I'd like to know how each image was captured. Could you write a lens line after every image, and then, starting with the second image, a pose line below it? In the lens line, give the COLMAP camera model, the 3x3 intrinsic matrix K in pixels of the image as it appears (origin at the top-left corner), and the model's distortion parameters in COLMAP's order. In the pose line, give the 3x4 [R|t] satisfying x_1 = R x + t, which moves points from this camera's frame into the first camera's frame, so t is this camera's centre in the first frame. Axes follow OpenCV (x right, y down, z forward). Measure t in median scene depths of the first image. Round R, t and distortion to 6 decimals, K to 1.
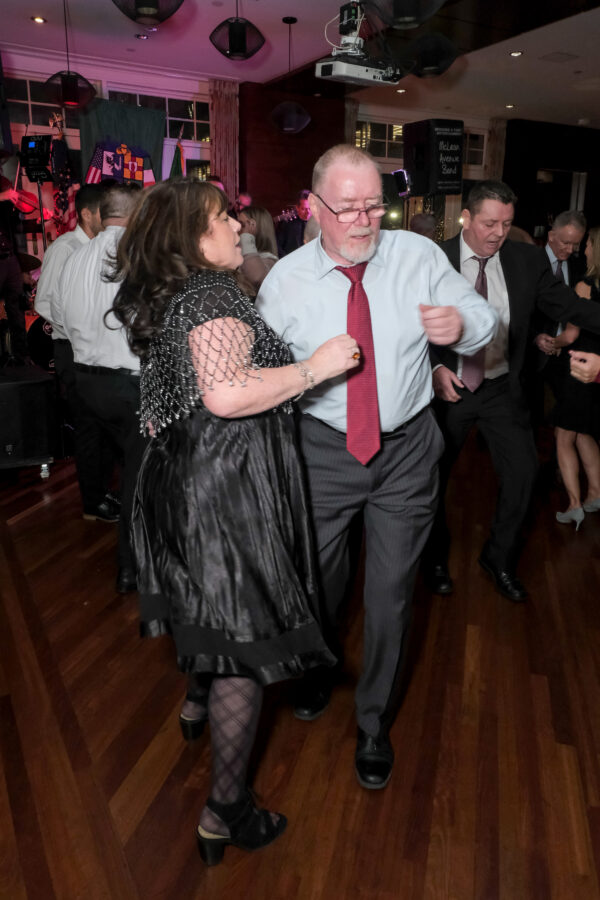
lens RADIAL K [[673.6, 0, 300.4], [0, 673.6, 388.9], [0, 0, 1]] dist [0.049876, 0.002468]
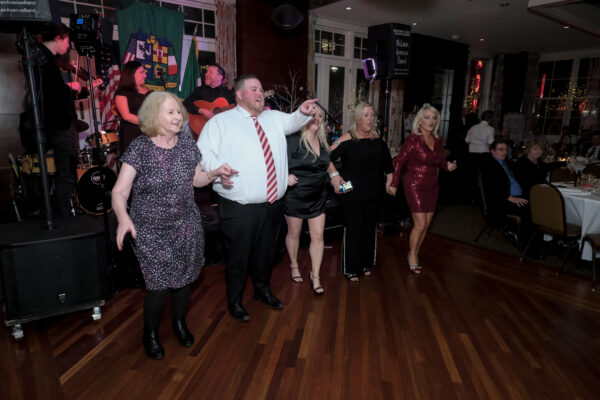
lens RADIAL K [[403.0, 0, 301.0], [0, 403.0, 202.0], [0, 0, 1]] dist [0.022037, 0.004817]
pose [[0.992177, -0.014883, 0.123947, -0.077123], [0.014285, 0.999882, 0.005719, -0.039188], [-0.124018, -0.003903, 0.992272, 0.185065]]
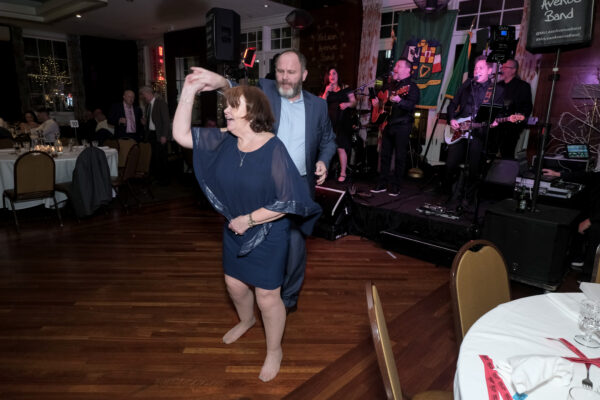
lens RADIAL K [[403.0, 0, 301.0], [0, 403.0, 202.0], [0, 0, 1]] dist [0.022037, 0.004817]
pose [[0.314458, 0.225981, -0.921981, 0.541721], [-0.232490, 0.960005, 0.156006, -0.097637], [0.920361, 0.165294, 0.354419, 0.502870]]
